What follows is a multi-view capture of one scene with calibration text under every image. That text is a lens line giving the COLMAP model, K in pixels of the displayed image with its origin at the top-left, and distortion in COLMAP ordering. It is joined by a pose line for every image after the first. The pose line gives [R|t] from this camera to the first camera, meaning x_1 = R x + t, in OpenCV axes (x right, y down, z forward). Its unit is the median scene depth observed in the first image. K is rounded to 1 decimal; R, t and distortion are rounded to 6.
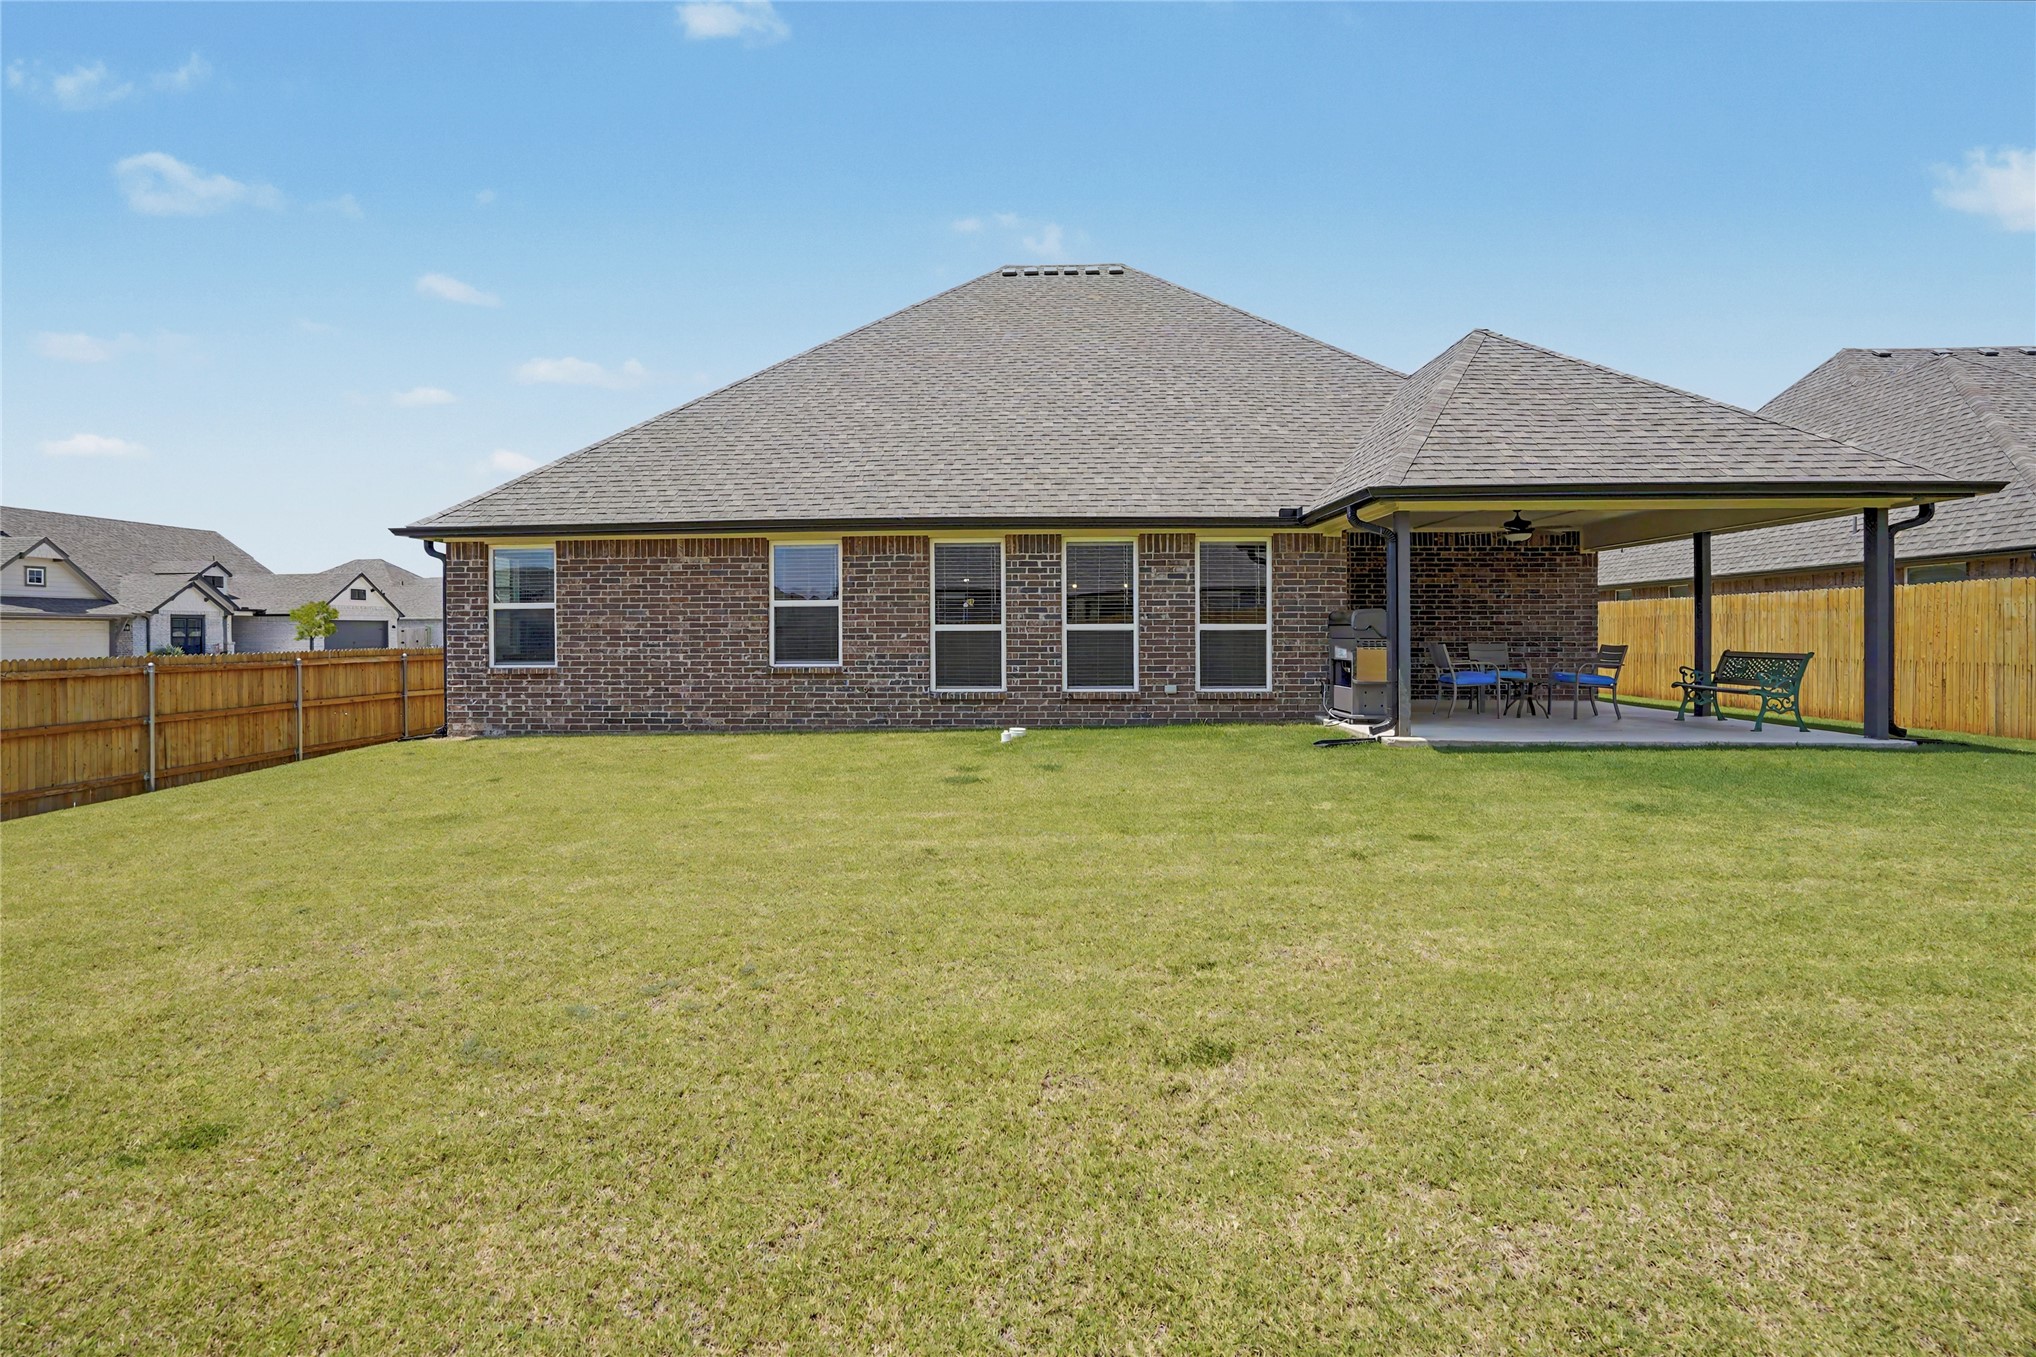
lens RADIAL K [[950.3, 0, 1018.4], [0, 950.3, 630.3], [0, 0, 1]] dist [-0.037114, 0.022481]
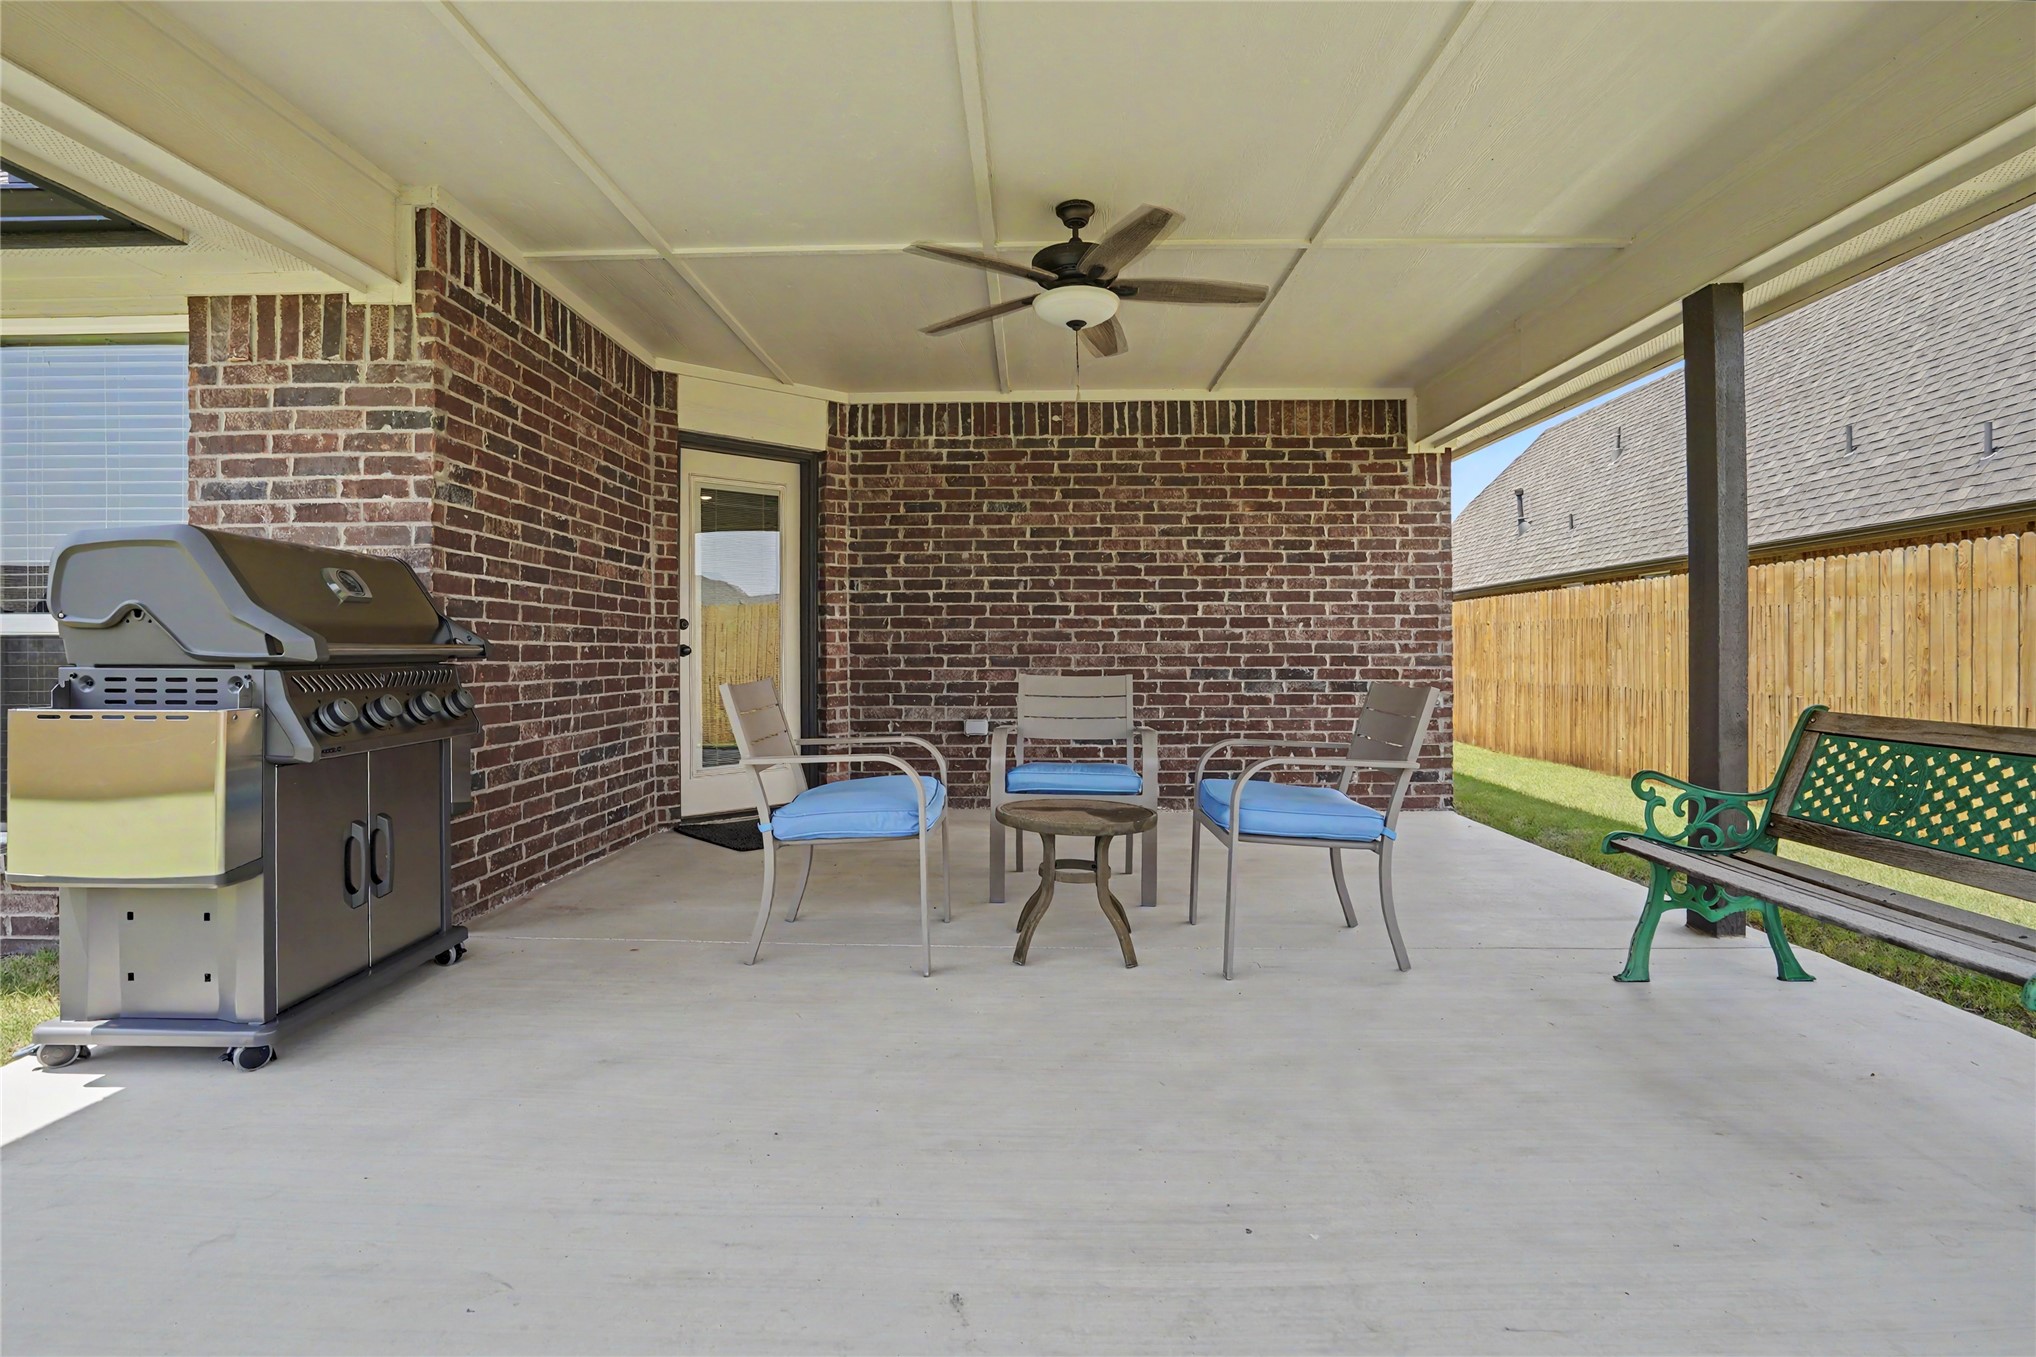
lens RADIAL K [[974.2, 0, 998.2], [0, 974.2, 649.6], [0, 0, 1]] dist [-0.056599, 0.025300]
pose [[0.999989, -0.001253, 0.004503, 0.503292], [0.001251, 0.999999, 0.000500, 0.004449], [-0.004504, -0.000494, 0.999990, 0.702043]]
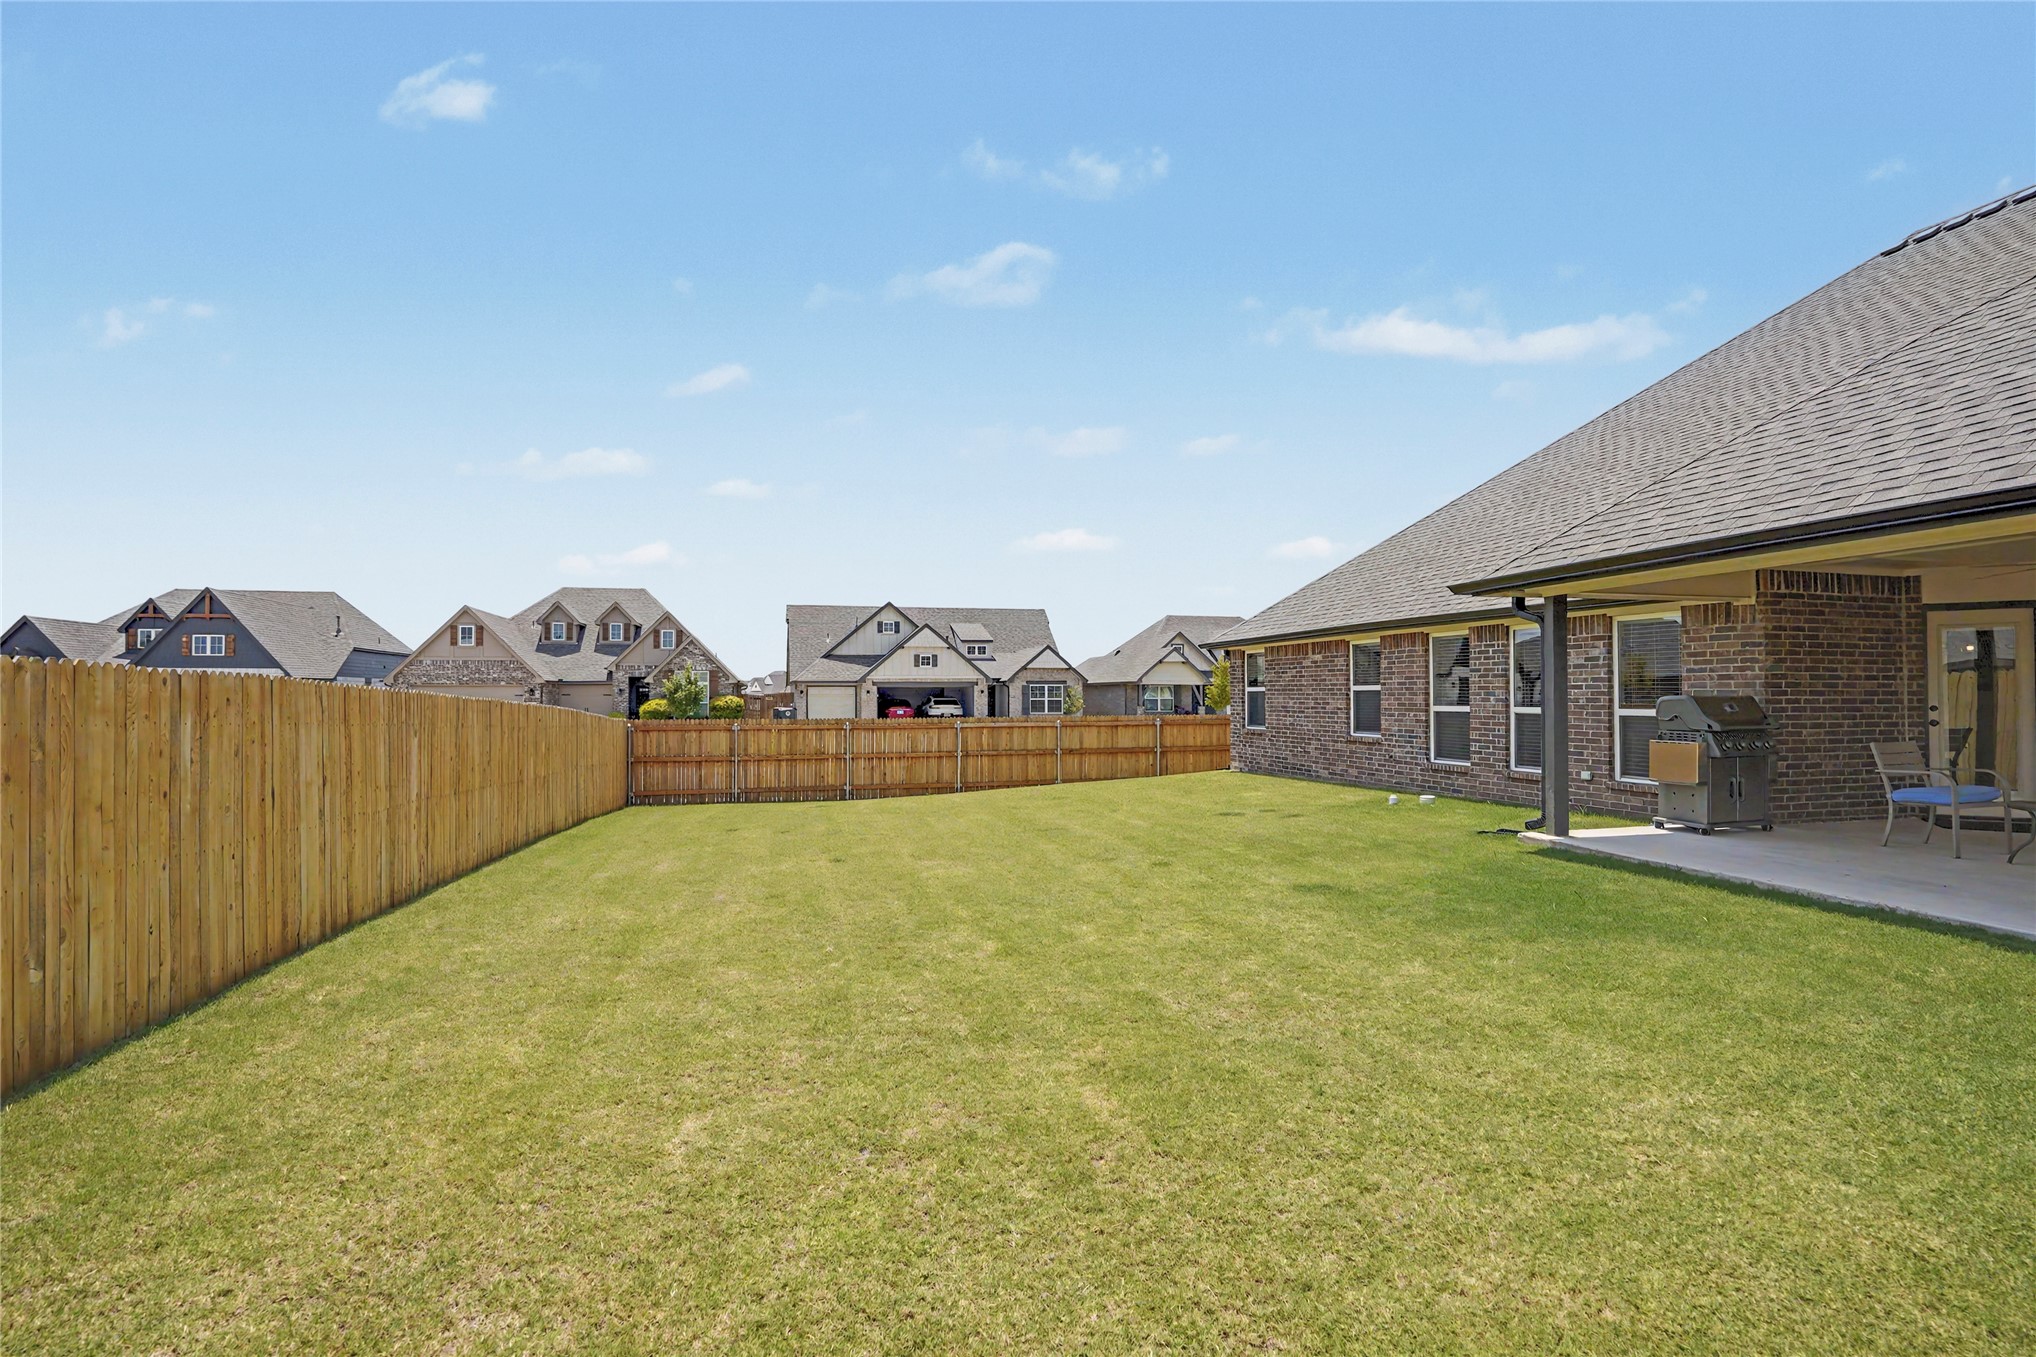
lens RADIAL K [[977.0, 0, 1018.0], [0, 977.0, 678.5], [0, 0, 1]] dist [-0.056777, 0.025890]
pose [[0.291702, -0.011859, -0.956436, 0.920438], [0.002812, 0.999929, -0.011540, -0.027383], [0.956505, 0.000677, 0.291715, 0.151536]]
